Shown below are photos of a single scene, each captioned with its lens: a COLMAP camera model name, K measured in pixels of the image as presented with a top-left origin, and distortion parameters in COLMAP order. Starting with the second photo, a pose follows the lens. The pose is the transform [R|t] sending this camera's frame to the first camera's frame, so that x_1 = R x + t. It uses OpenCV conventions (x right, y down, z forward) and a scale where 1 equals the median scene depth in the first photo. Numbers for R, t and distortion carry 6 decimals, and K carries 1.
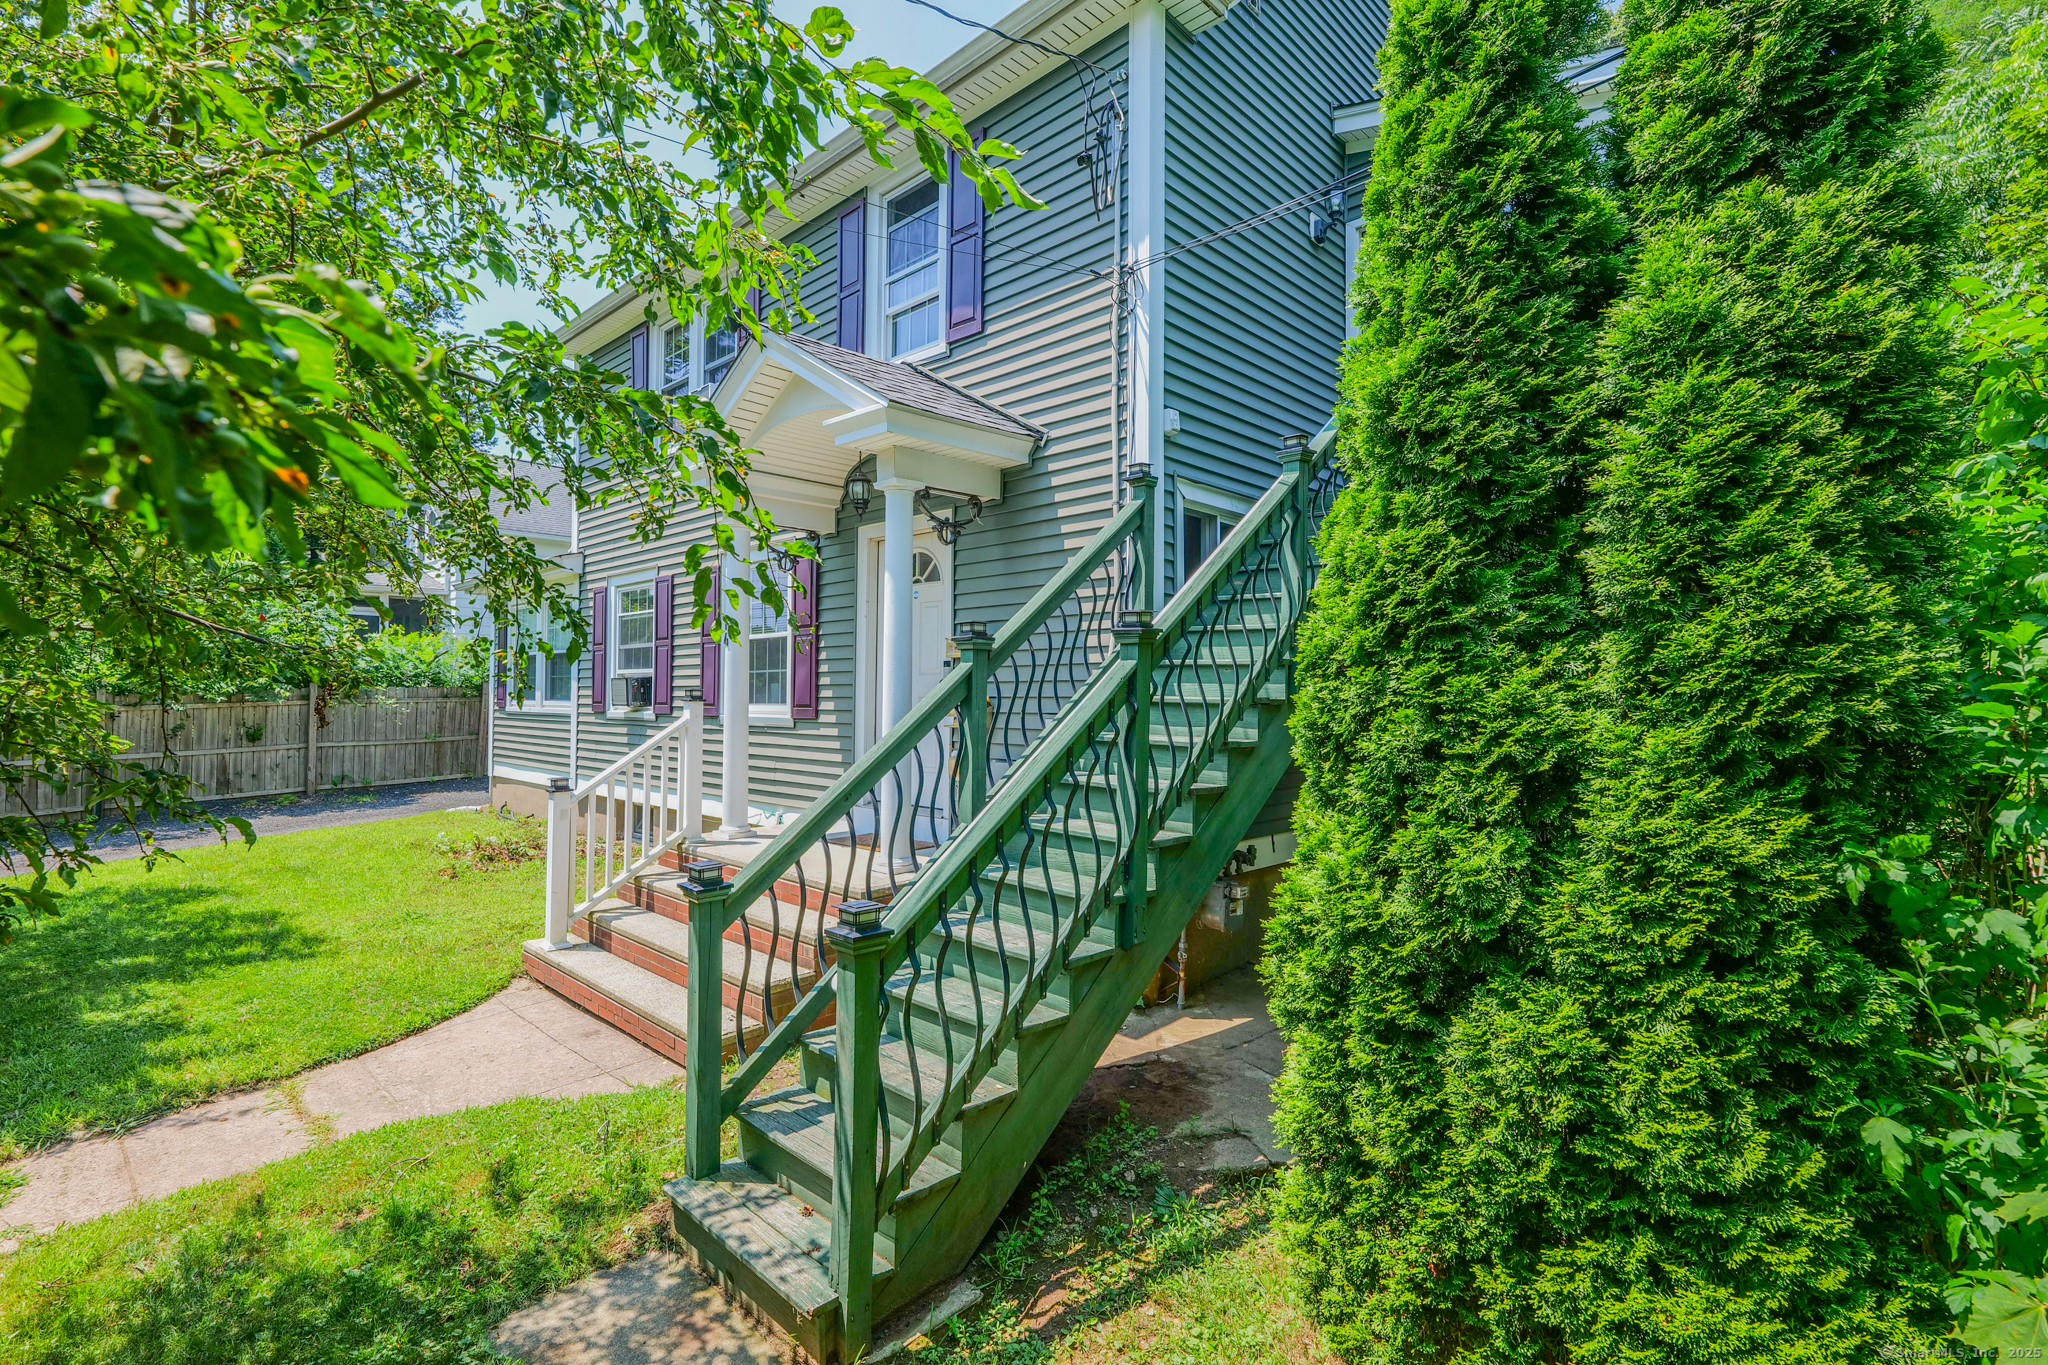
lens RADIAL K [[948.0, 0, 1011.4], [0, 948.0, 676.3], [0, 0, 1]] dist [0.000461, 0.000394]
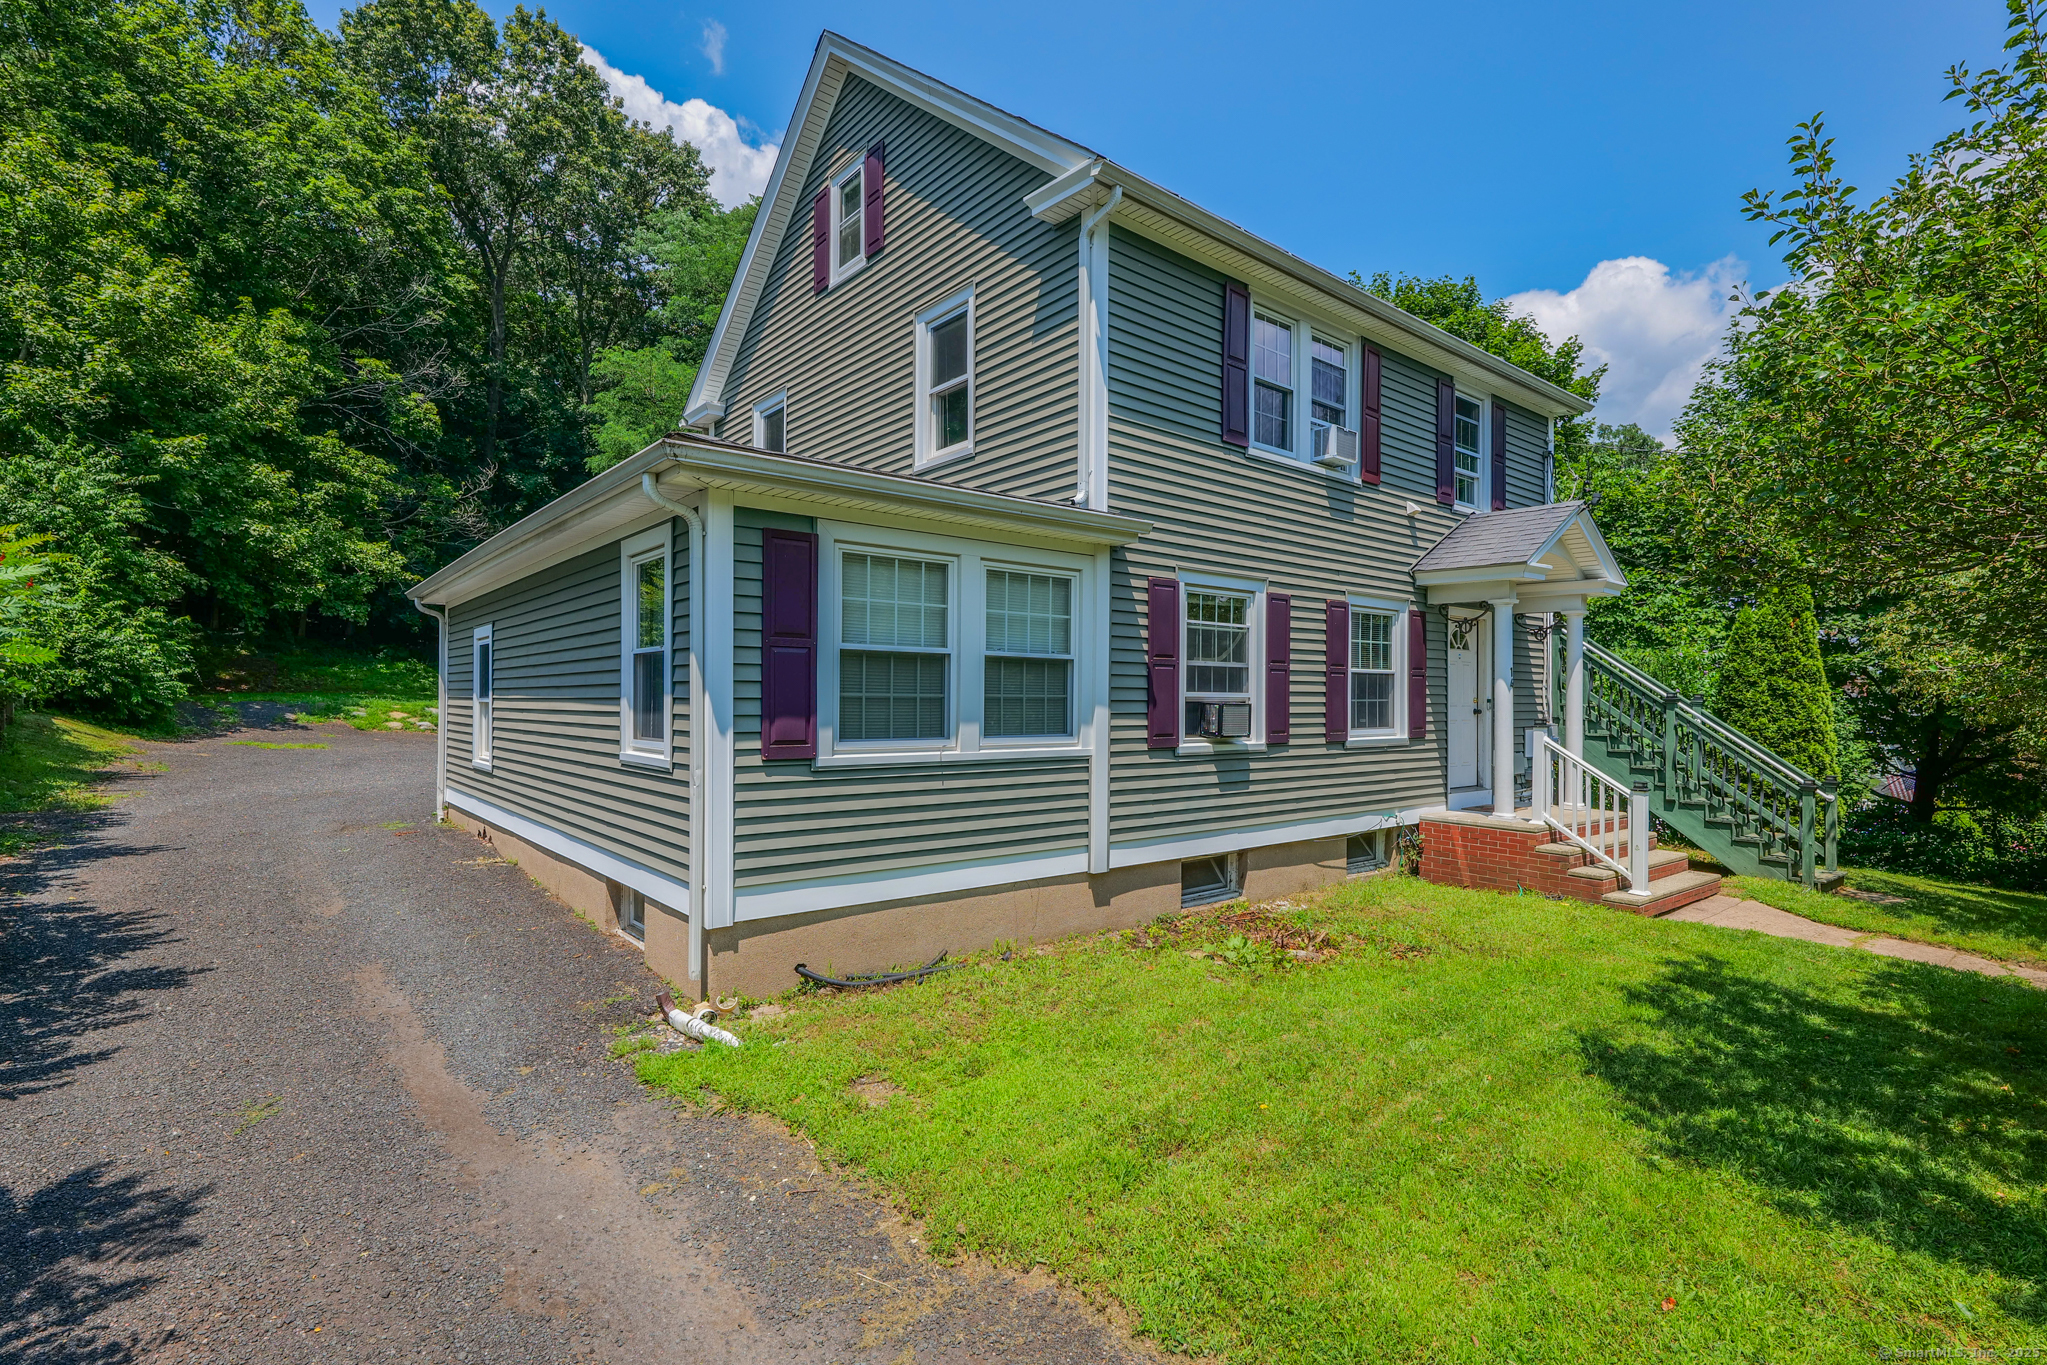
lens RADIAL K [[958.5, 0, 1022.0], [0, 958.5, 700.6], [0, 0, 1]] dist [-0.017877, 0.020278]
pose [[0.113992, -0.003498, 0.993476, -1.731864], [-0.026451, 0.999629, 0.006555, -0.002083], [-0.993129, -0.027026, 0.113857, 1.497173]]
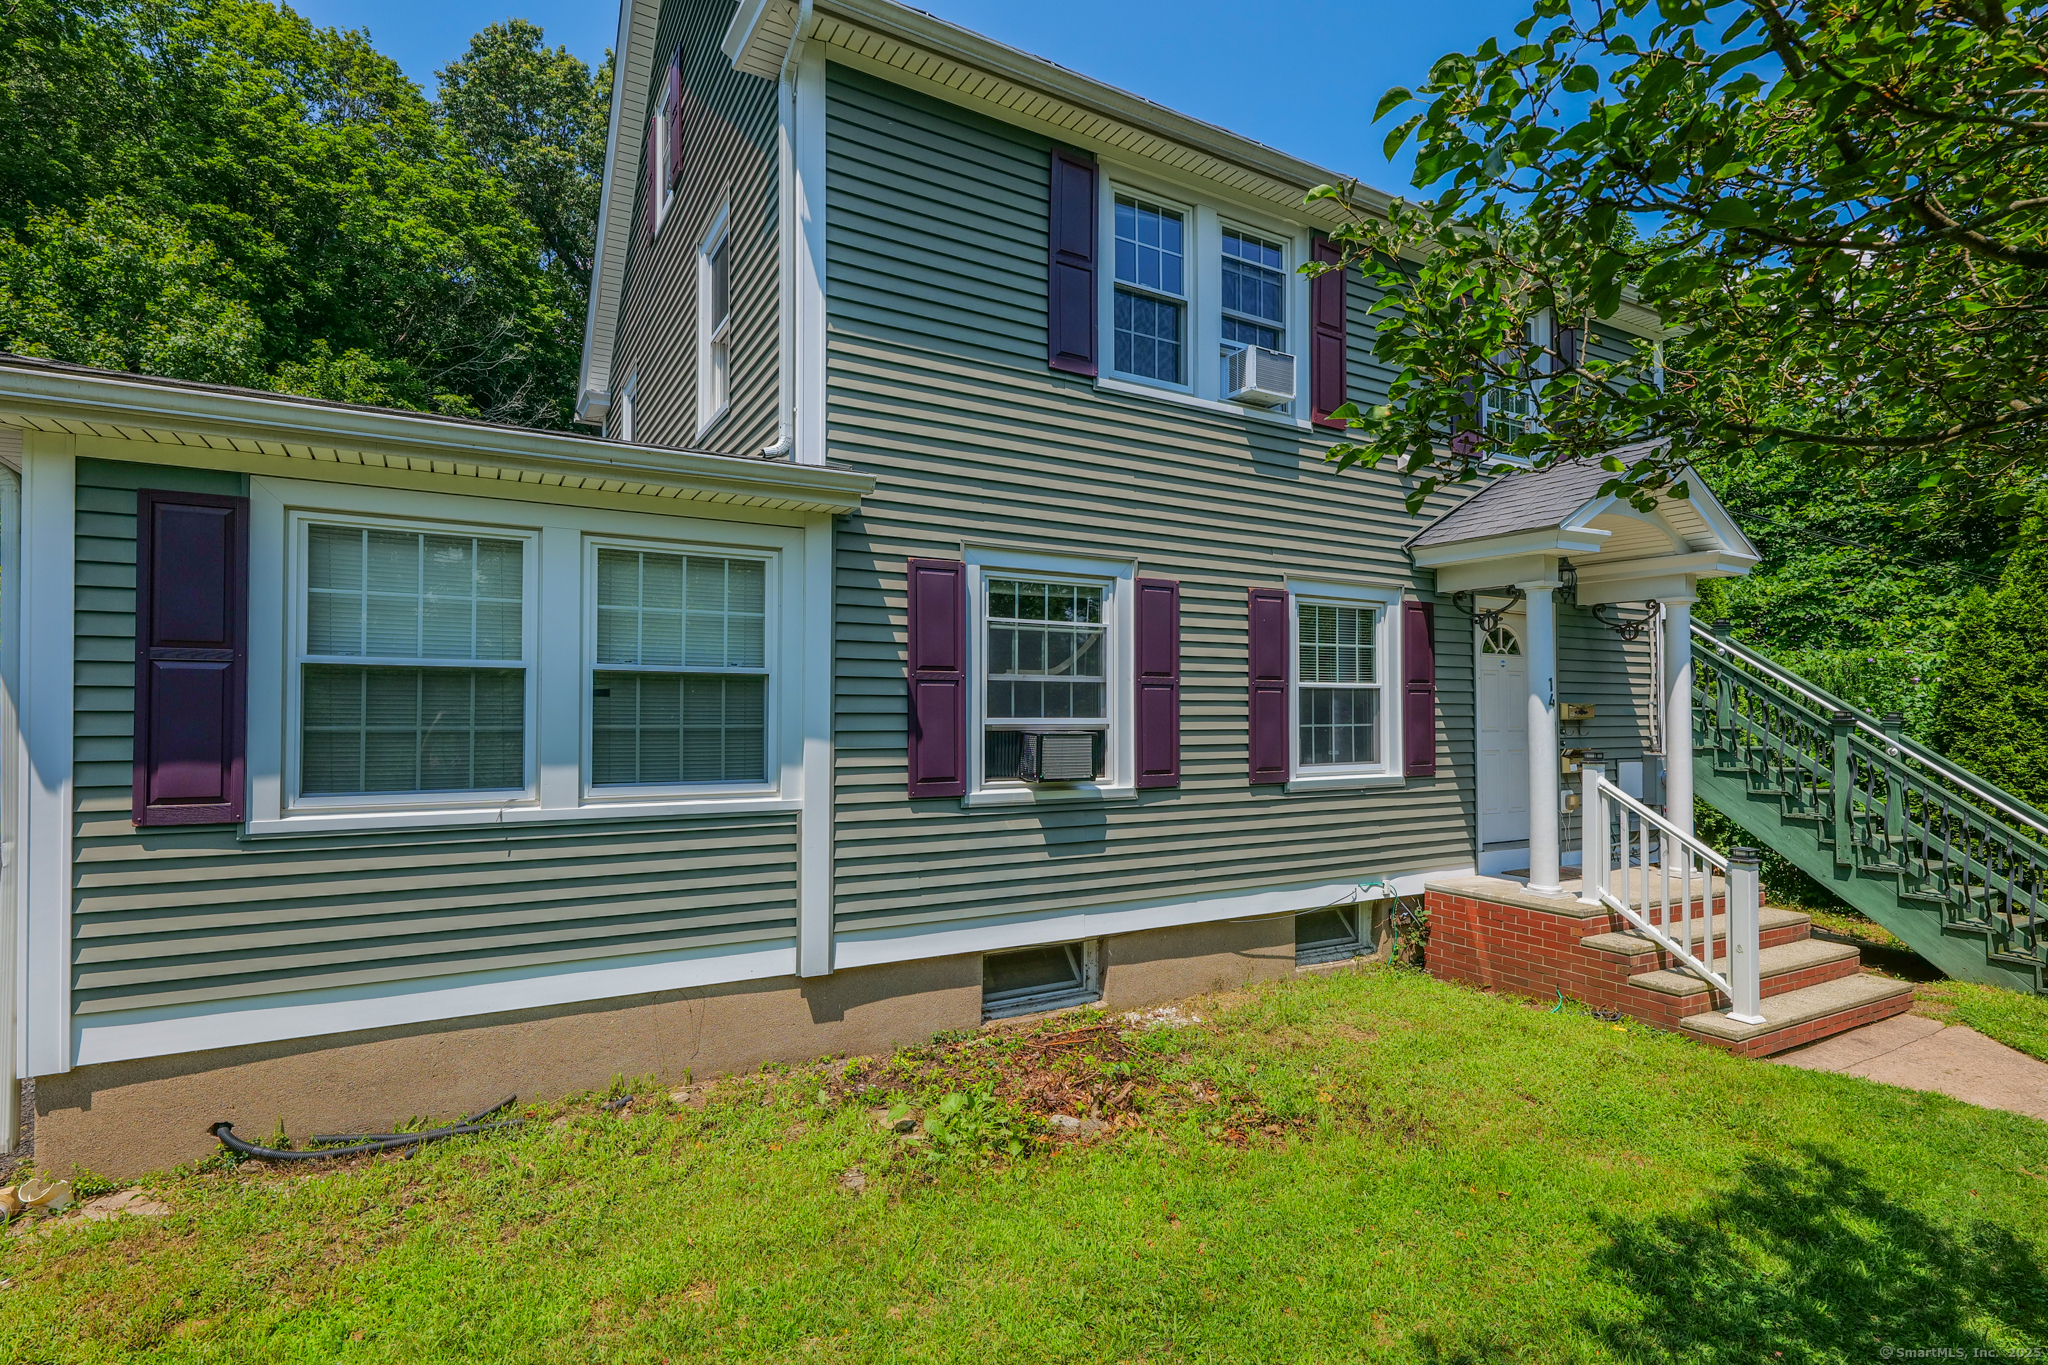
lens RADIAL K [[932.2, 0, 1055.8], [0, 932.2, 695.6], [0, 0, 1]] dist [0.001232, 0.000030]
pose [[0.293601, 0.014774, 0.955814, -1.327477], [-0.021633, 0.999727, -0.008808, -0.022708], [-0.955683, -0.018091, 0.293840, 1.150297]]
